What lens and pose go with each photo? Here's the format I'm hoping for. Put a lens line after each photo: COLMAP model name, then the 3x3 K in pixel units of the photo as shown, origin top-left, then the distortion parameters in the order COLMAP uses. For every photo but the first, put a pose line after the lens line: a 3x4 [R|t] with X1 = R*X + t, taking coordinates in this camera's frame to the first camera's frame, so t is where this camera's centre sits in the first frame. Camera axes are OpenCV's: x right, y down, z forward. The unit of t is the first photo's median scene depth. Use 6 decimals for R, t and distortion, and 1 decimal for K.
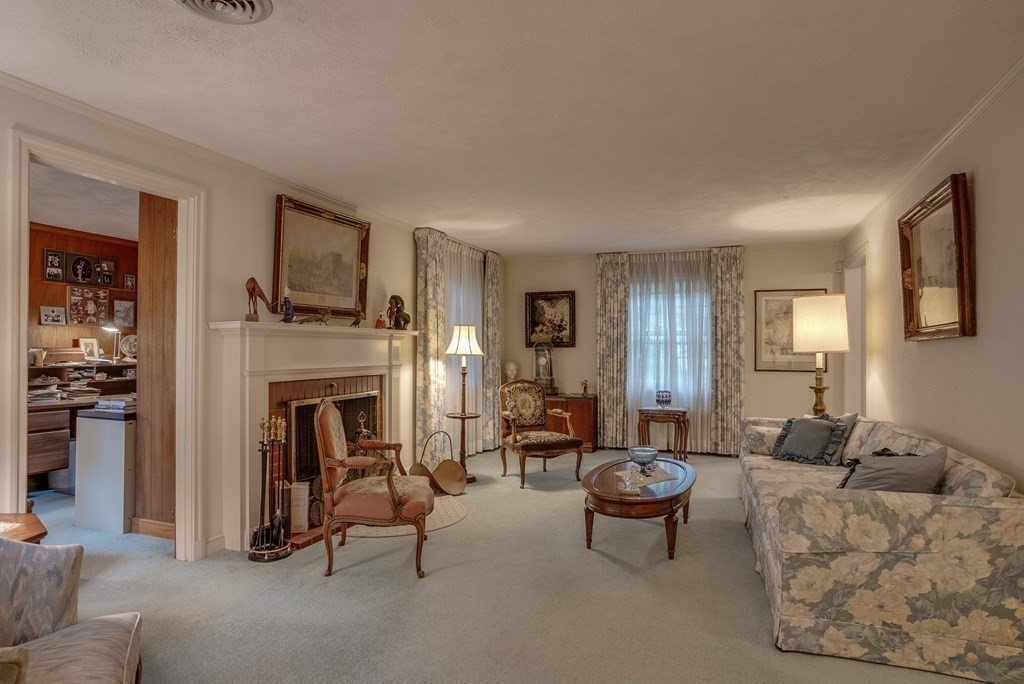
lens RADIAL K [[517.2, 0, 510.4], [0, 517.2, 347.4], [0, 0, 1]] dist [-0.013653, 0.000262]
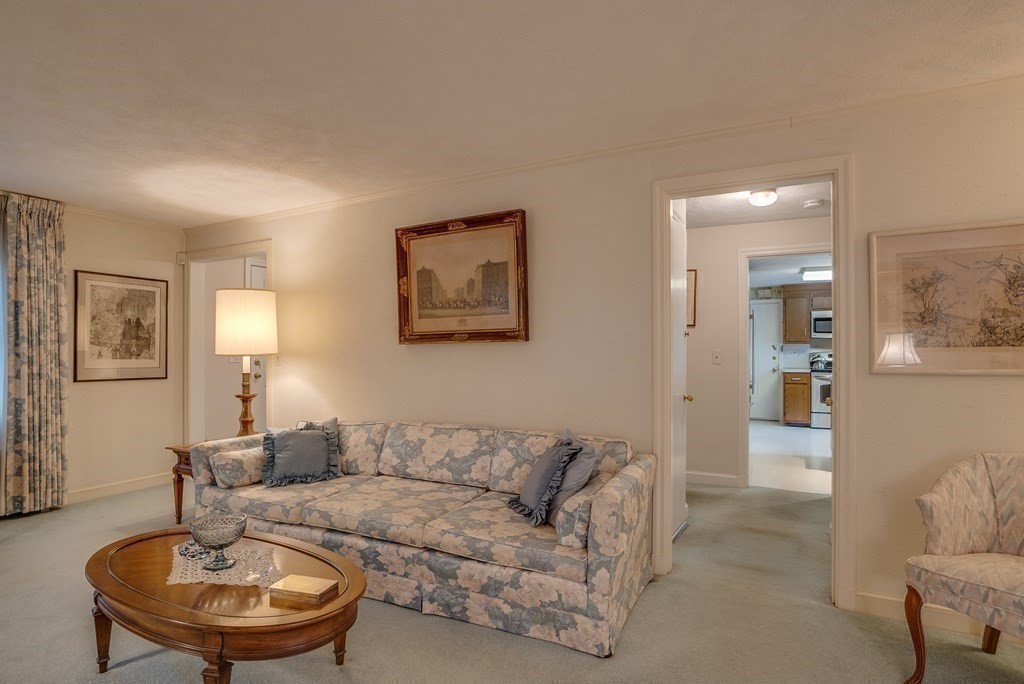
lens RADIAL K [[517.2, 0, 510.4], [0, 517.2, 347.4], [0, 0, 1]] dist [-0.013653, 0.000262]
pose [[0.163811, 0.010144, 0.986440, -0.131526], [-0.002422, 0.999948, -0.009881, 0.002884], [-0.986489, -0.000771, 0.163827, 0.294156]]
